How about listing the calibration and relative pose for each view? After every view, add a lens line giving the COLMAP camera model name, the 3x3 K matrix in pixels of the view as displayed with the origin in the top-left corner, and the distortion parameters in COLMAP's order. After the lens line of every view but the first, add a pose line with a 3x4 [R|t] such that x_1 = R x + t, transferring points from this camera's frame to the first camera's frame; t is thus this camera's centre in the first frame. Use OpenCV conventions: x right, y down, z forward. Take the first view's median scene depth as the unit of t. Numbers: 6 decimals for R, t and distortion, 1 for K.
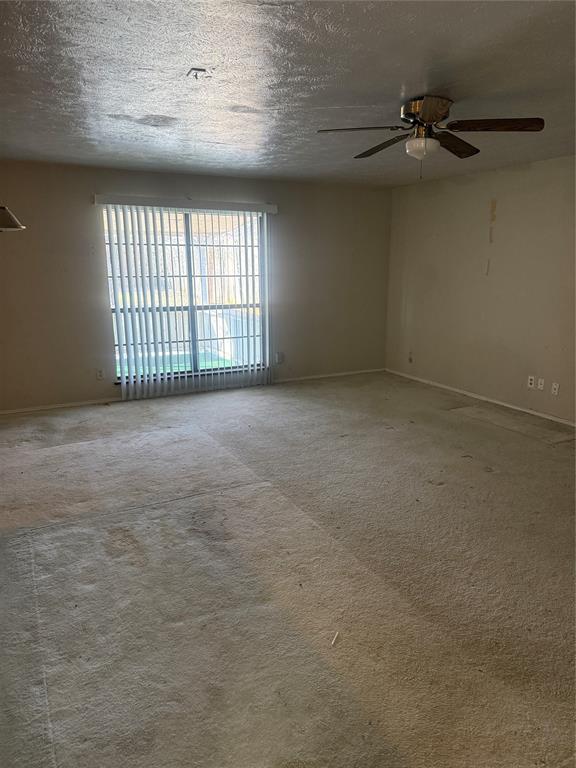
lens RADIAL K [[549.9, 0, 288.0], [0, 549.9, 384.0], [0, 0, 1]] dist [0.089802, -0.129824]
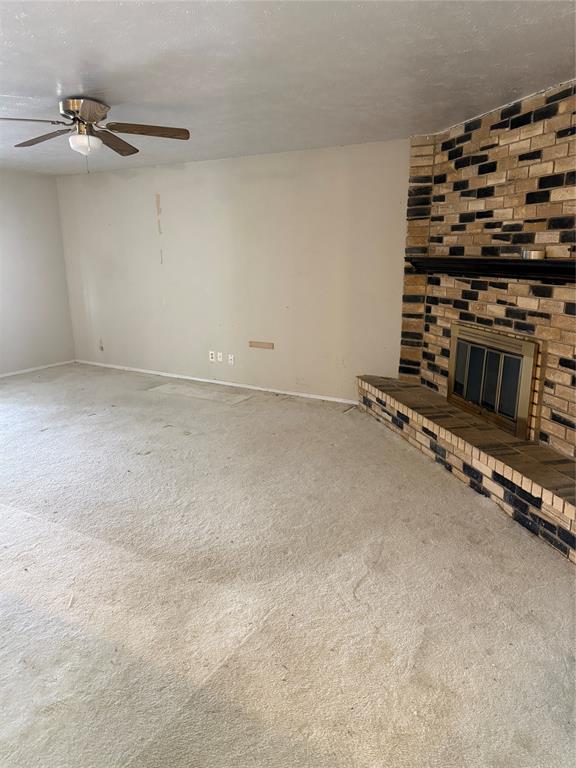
lens RADIAL K [[549.9, 0, 288.0], [0, 549.9, 384.0], [0, 0, 1]] dist [0.089802, -0.129824]
pose [[0.848917, -0.134271, 0.511187, -0.040084], [0.125745, 0.990730, 0.051408, 0.027750], [-0.513350, 0.020638, 0.857931, -0.111576]]
